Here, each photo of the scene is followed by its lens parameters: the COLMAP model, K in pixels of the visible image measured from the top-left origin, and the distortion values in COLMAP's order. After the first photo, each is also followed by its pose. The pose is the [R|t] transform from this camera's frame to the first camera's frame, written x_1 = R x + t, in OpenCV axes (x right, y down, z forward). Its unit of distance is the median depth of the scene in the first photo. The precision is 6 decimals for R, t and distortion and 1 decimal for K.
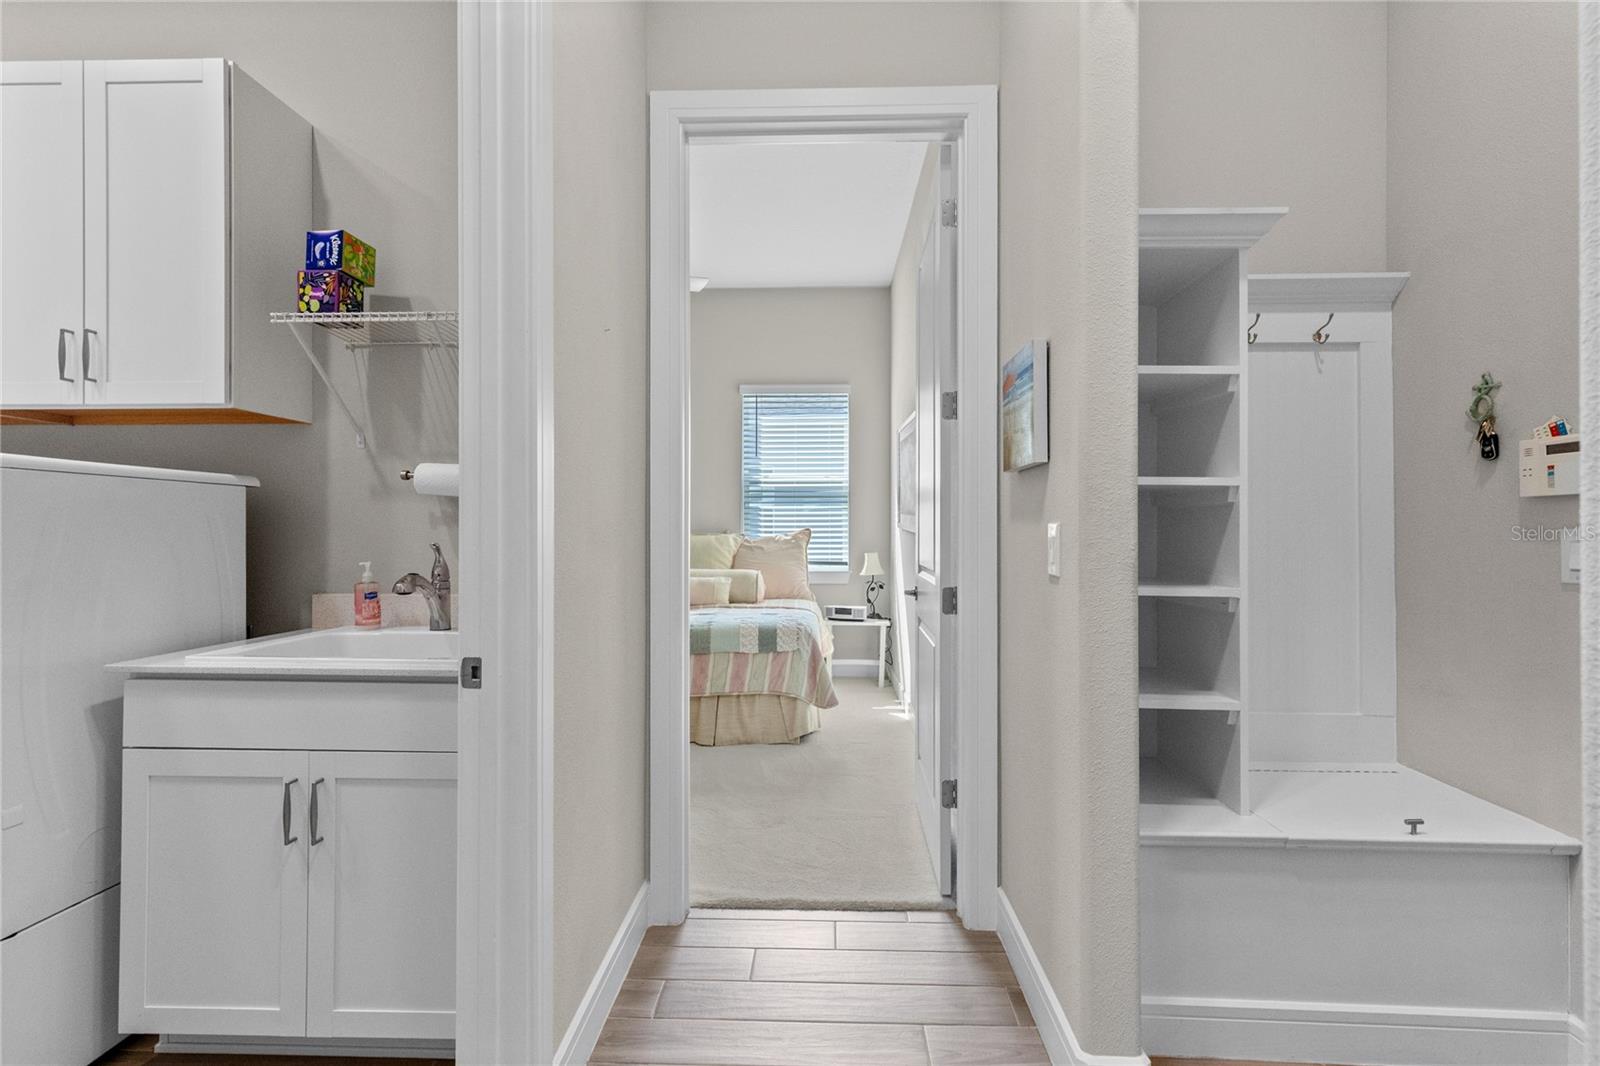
lens RADIAL K [[732.5, 0, 802.3], [0, 732.5, 534.0], [0, 0, 1]] dist [0.001440, 0.001916]
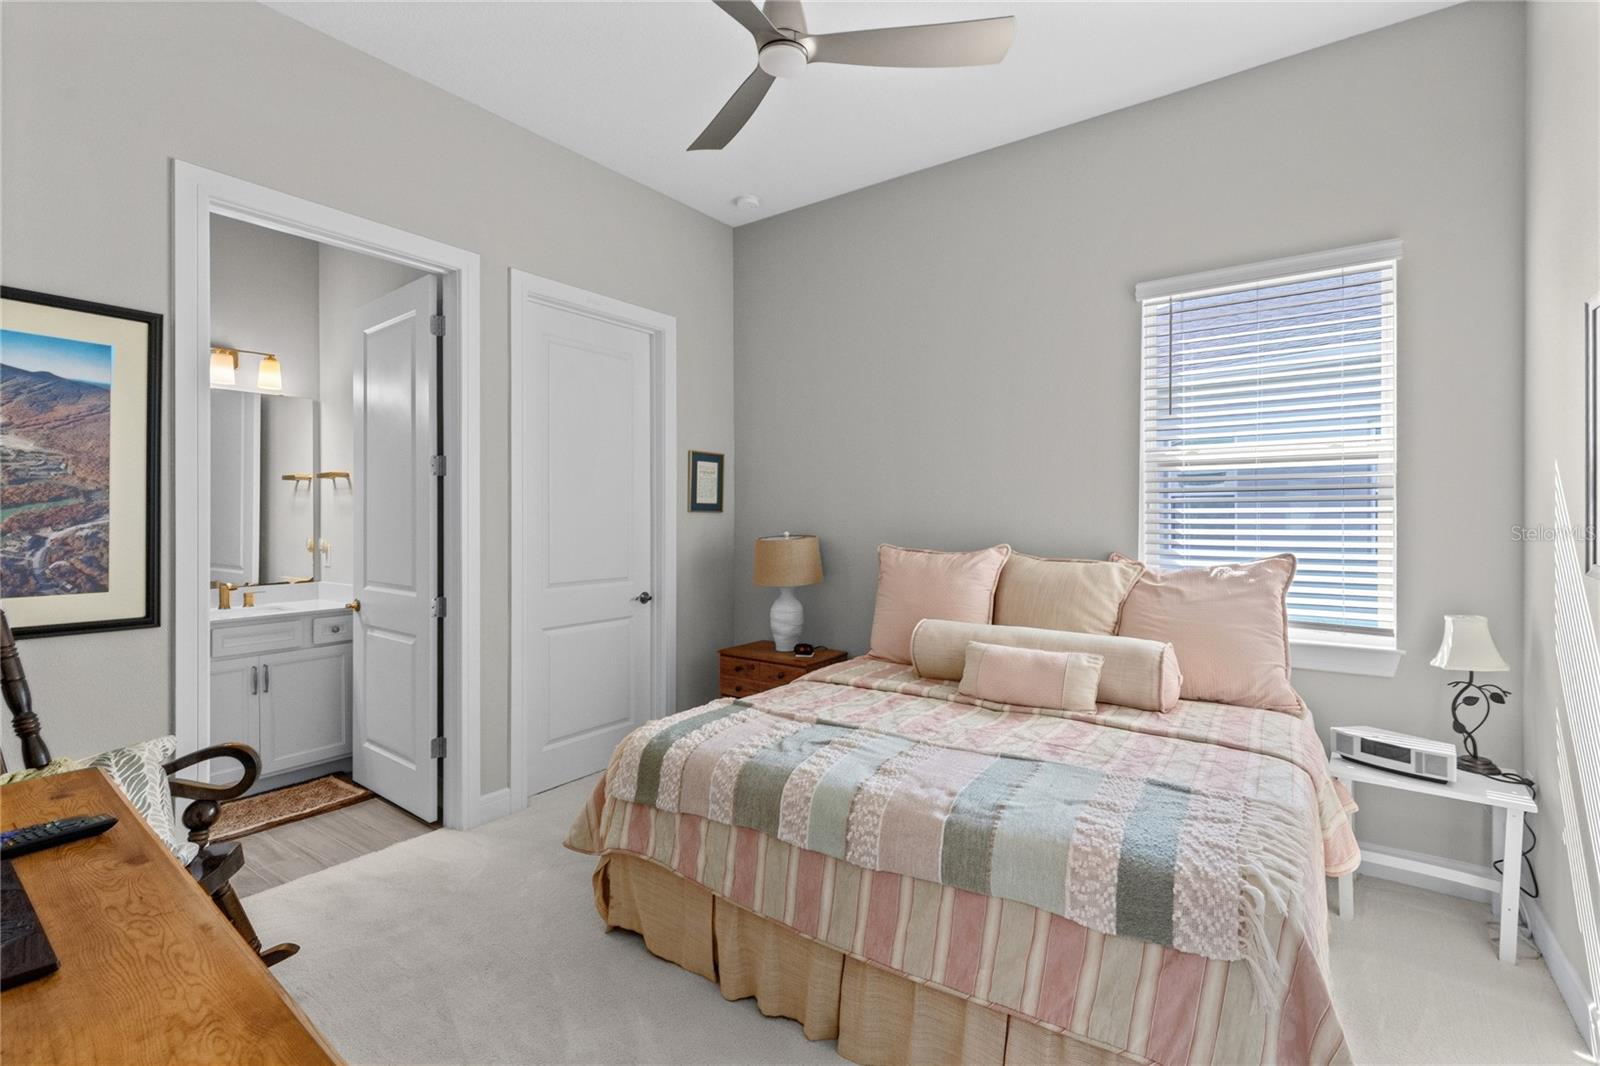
lens RADIAL K [[732.5, 0, 796.6], [0, 732.5, 520.5], [0, 0, 1]] dist [0.001440, 0.001916]
pose [[0.830118, -0.002303, -0.557583, 0.008786], [0.004686, 0.999985, 0.002846, -0.033738], [0.557568, -0.004975, 0.830116, 0.426487]]
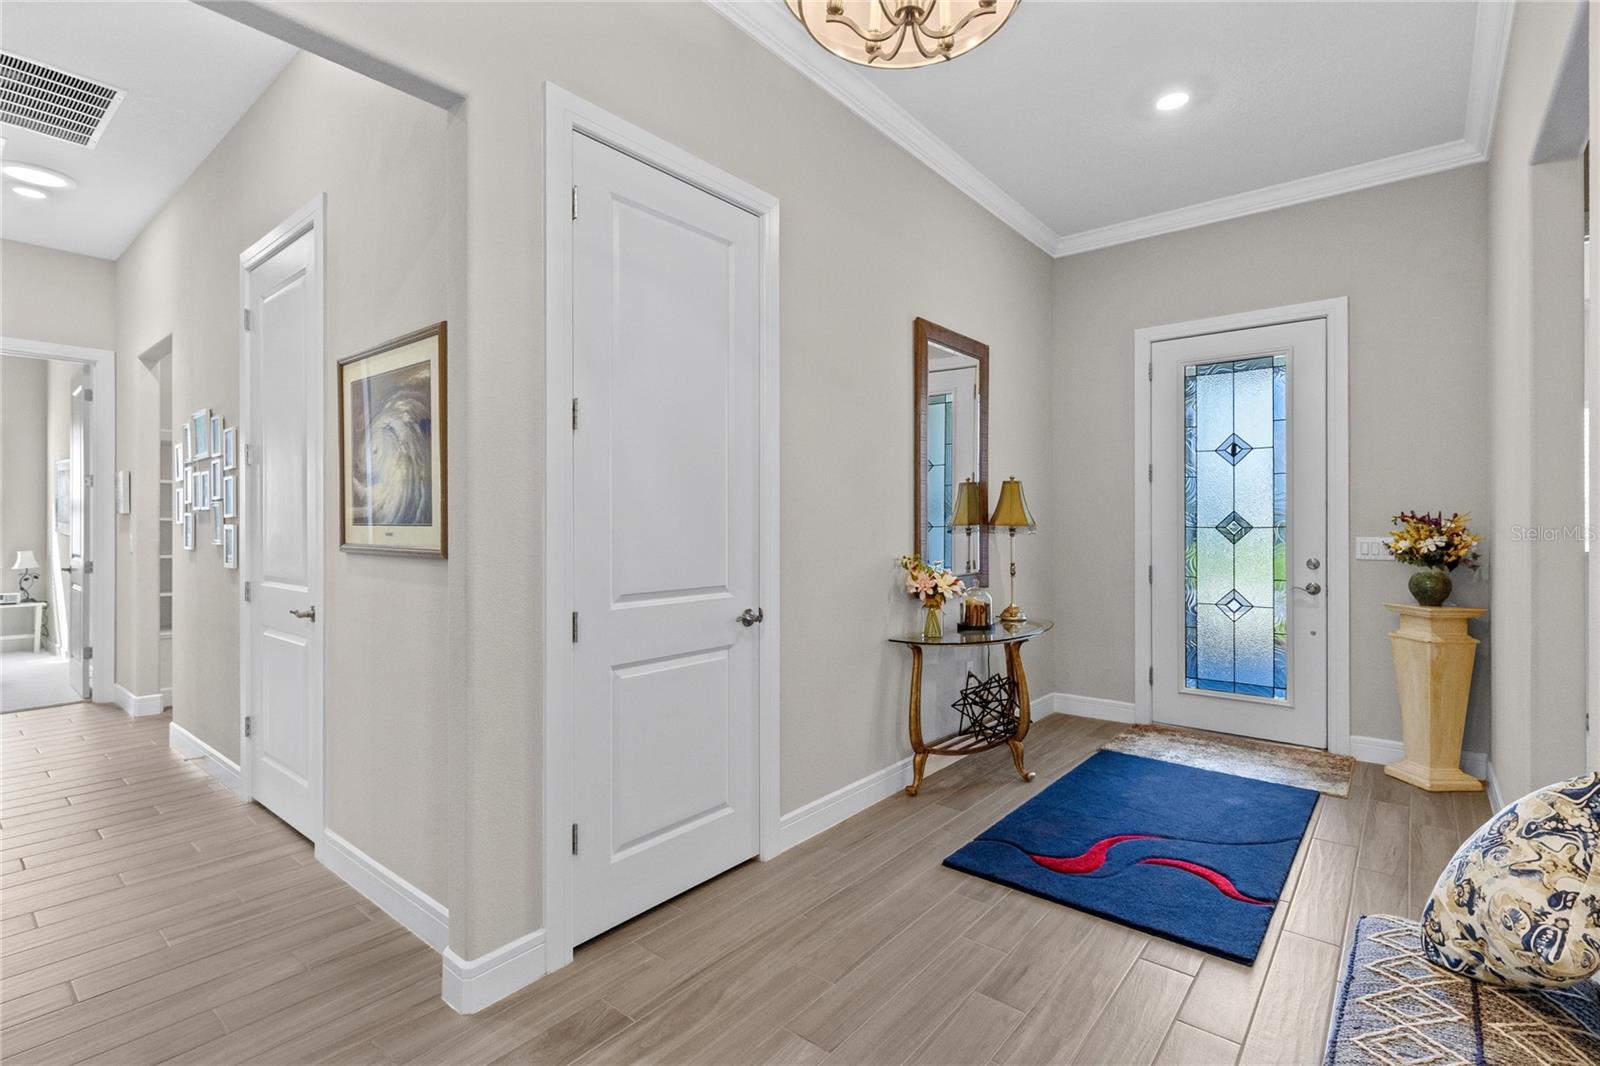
lens RADIAL K [[732.5, 0, 799.5], [0, 732.5, 530.4], [0, 0, 1]] dist [0.001440, 0.001916]
pose [[0.603362, -0.001481, 0.797466, -0.112264], [0.001584, 0.999999, 0.000659, -0.008466], [-0.797466, 0.000865, 0.603363, -0.841138]]
